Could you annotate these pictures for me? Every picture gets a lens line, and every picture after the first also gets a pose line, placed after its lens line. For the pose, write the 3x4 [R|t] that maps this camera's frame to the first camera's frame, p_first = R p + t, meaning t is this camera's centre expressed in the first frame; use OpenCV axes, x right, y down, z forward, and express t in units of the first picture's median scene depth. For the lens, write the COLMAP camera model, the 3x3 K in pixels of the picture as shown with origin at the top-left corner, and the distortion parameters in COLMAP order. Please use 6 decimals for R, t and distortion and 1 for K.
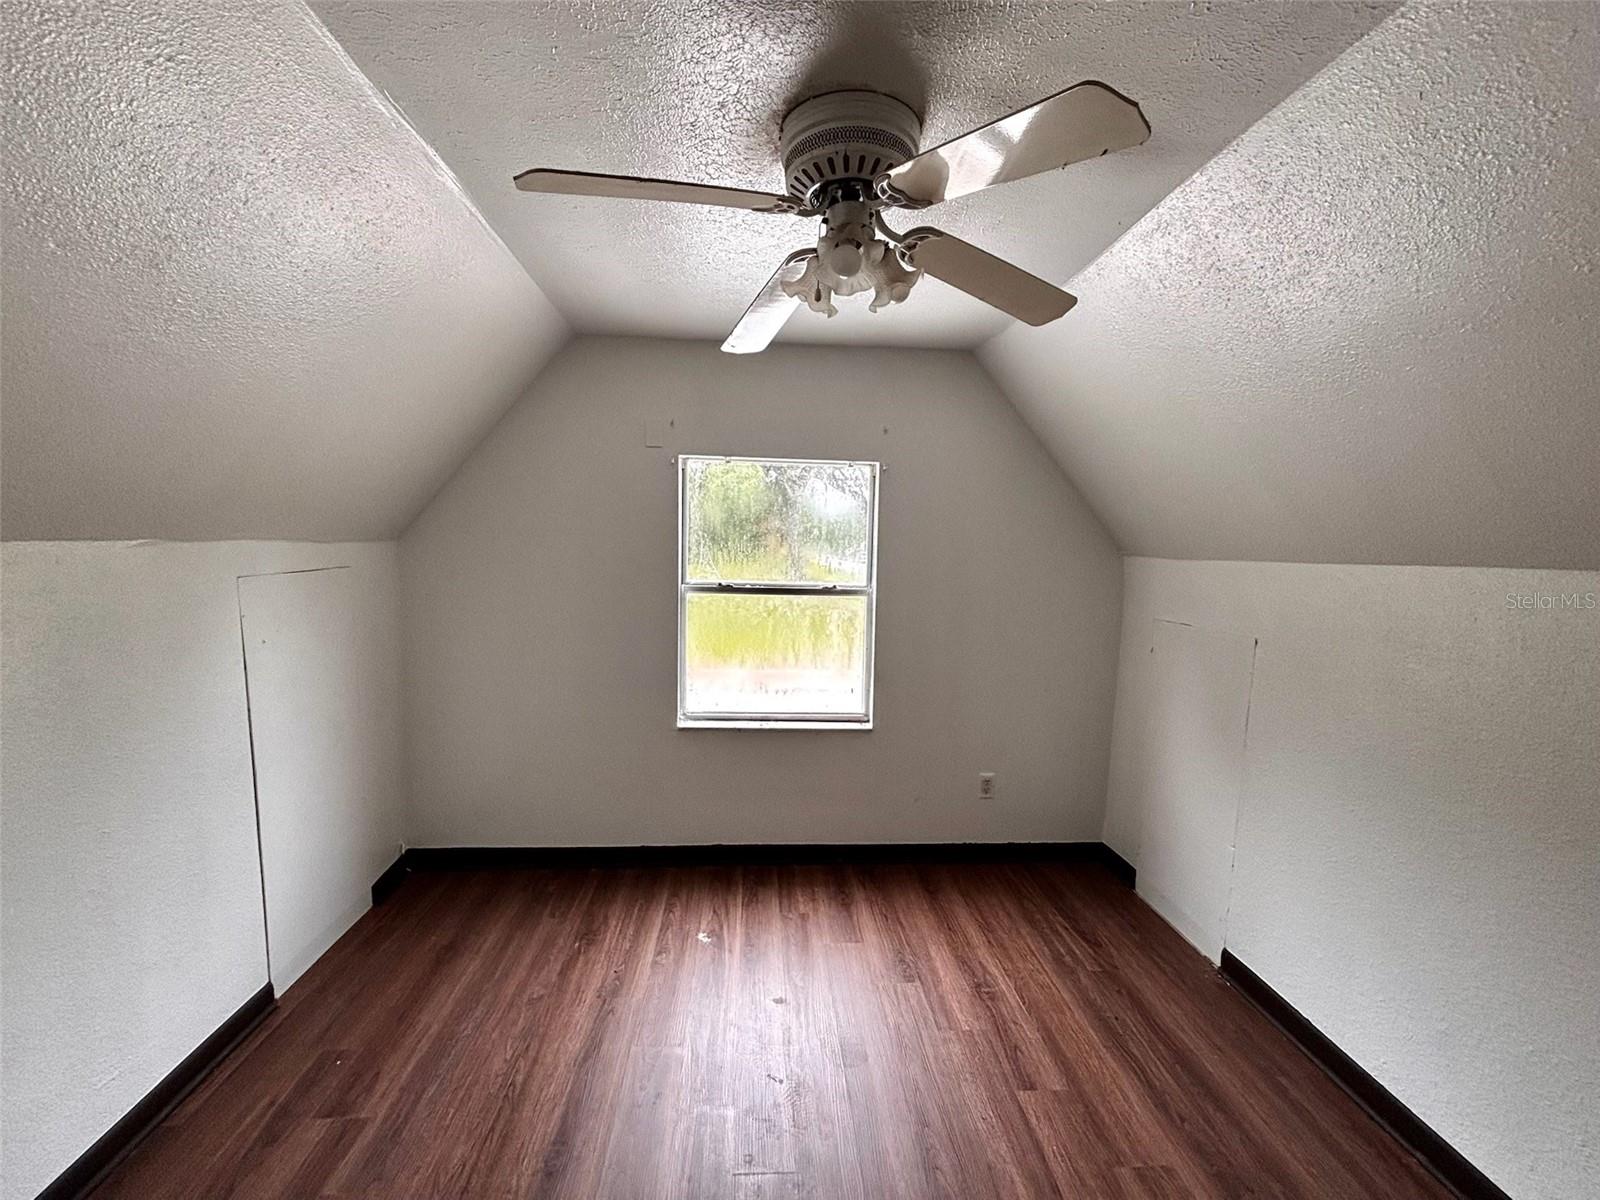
lens RADIAL K [[656.0, 0, 792.9], [0, 656.0, 594.5], [0, 0, 1]] dist [0.003077, 0.000236]
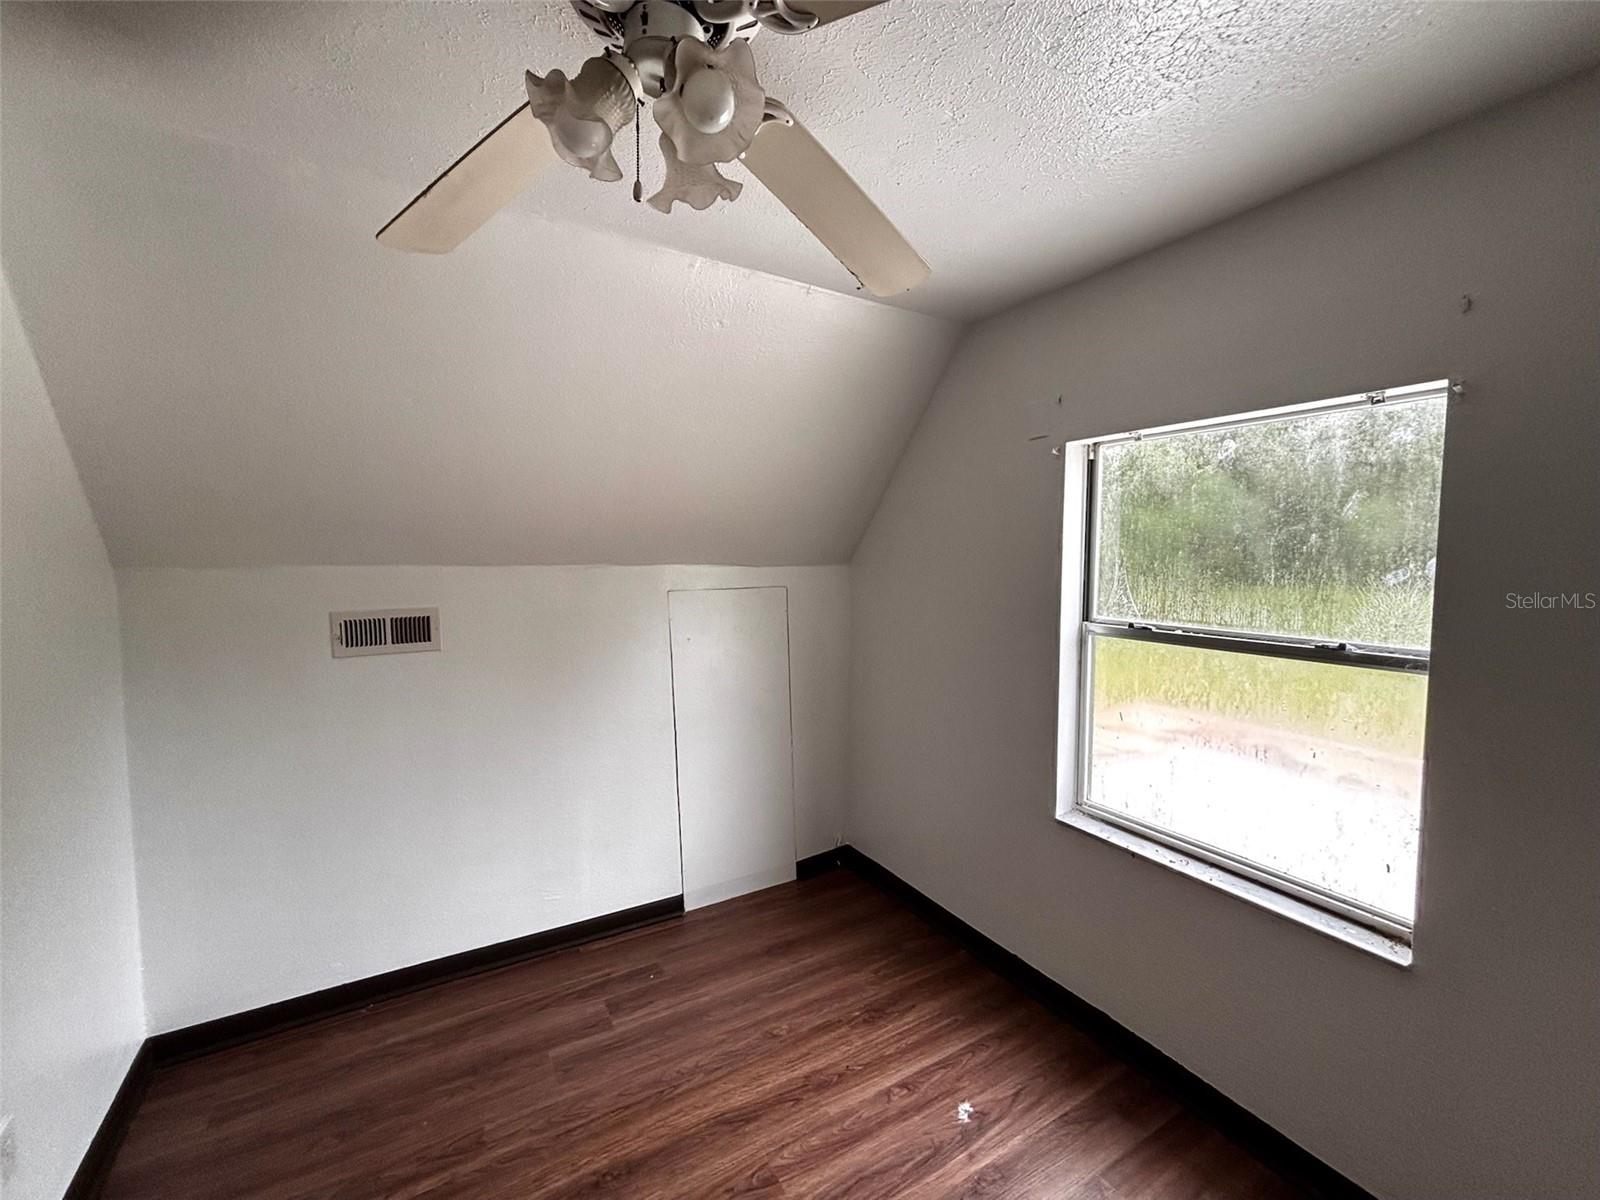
lens RADIAL K [[656.0, 0, 795.7], [0, 656.0, 610.7], [0, 0, 1]] dist [0.003077, 0.000236]
pose [[0.449263, 0.051293, -0.891926, 0.382435], [-0.067970, 0.997419, 0.023123, -0.026911], [0.890810, 0.050236, 0.451590, 0.470514]]
